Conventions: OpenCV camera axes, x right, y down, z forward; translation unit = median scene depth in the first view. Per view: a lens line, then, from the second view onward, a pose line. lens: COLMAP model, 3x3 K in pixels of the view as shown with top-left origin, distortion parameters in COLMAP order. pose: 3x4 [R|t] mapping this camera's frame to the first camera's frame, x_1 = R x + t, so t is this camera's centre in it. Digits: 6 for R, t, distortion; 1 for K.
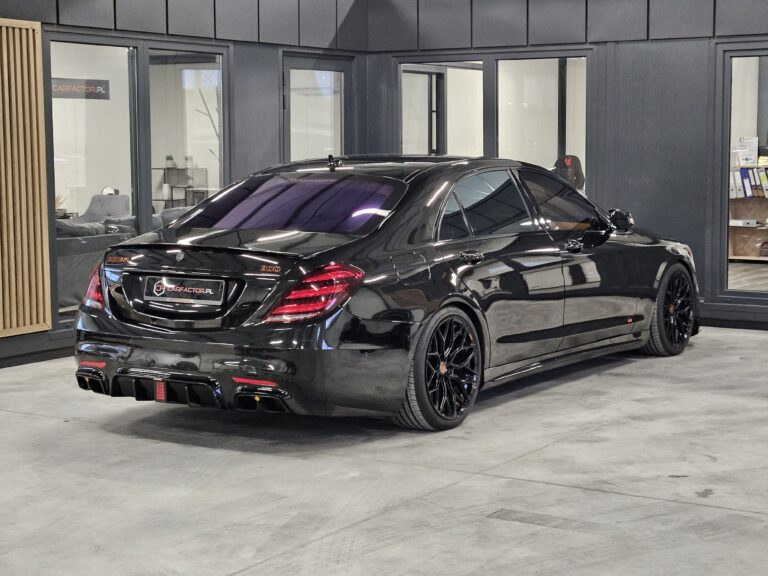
lens RADIAL K [[1361.9, 0, 384.0], [0, 1361.9, 288.0], [0, 0, 1]] dist [-0.032524, 0.024750]
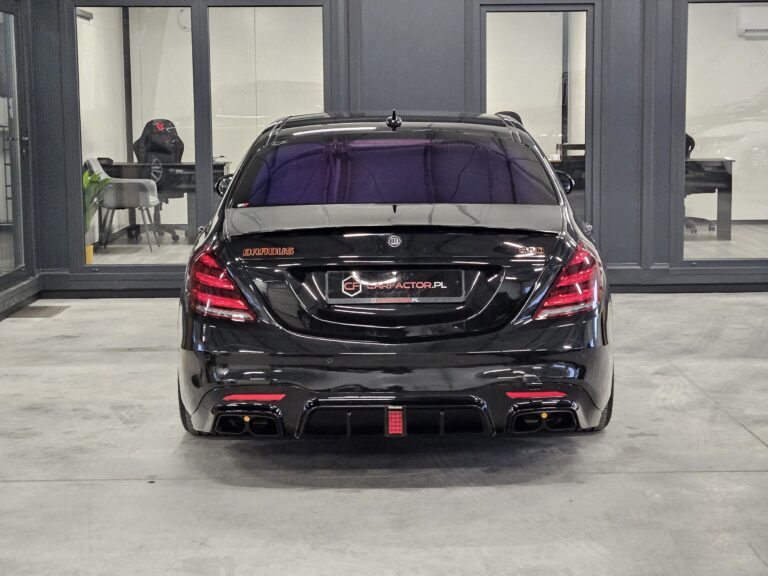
lens RADIAL K [[1385.8, 0, 394.3], [0, 1385.8, 289.0], [0, 0, 1]] dist [0.002106, 0.131242]
pose [[0.837405, -0.071037, 0.541946, -0.343839], [0.060023, 0.997473, 0.037999, -0.015988], [-0.543276, 0.000709, 0.839554, 0.213648]]
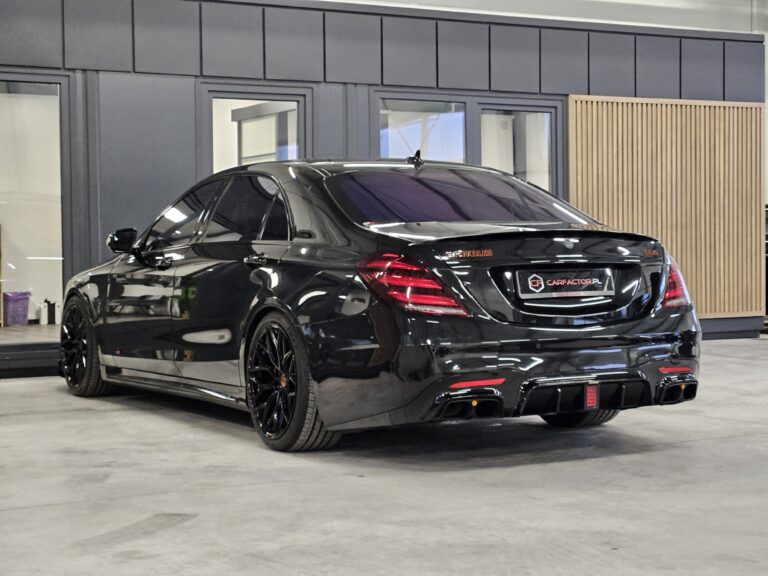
lens RADIAL K [[1392.8, 0, 384.0], [0, 1392.8, 288.0], [0, 0, 1]] dist [-0.016755, 0.259120]
pose [[0.472107, -0.026310, 0.881148, -0.603475], [0.100068, 0.994693, -0.023915, 0.008840], [-0.875843, 0.099465, 0.472235, 0.412687]]
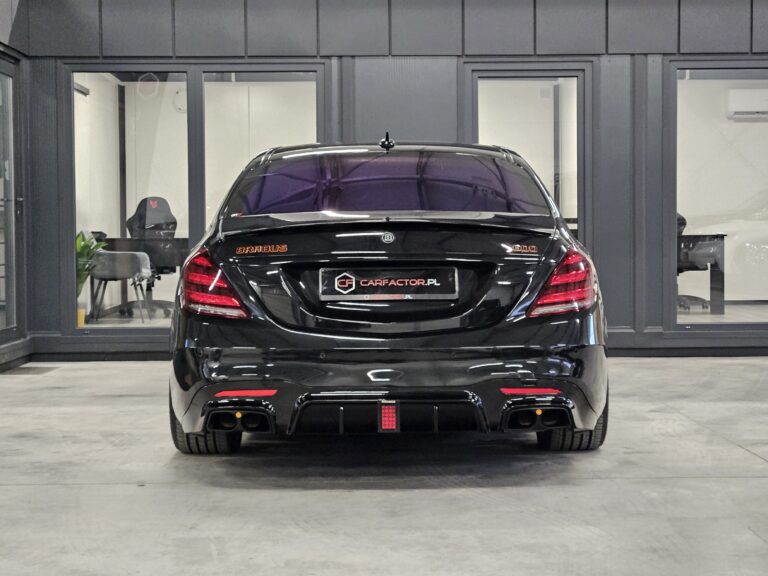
lens RADIAL K [[1392.8, 0, 384.0], [0, 1392.8, 288.0], [0, 0, 1]] dist [-0.016755, 0.259120]
pose [[0.838385, -0.021842, 0.544641, -0.346883], [0.058236, 0.997067, -0.049659, 0.025754], [-0.541959, 0.073351, 0.837198, 0.214356]]
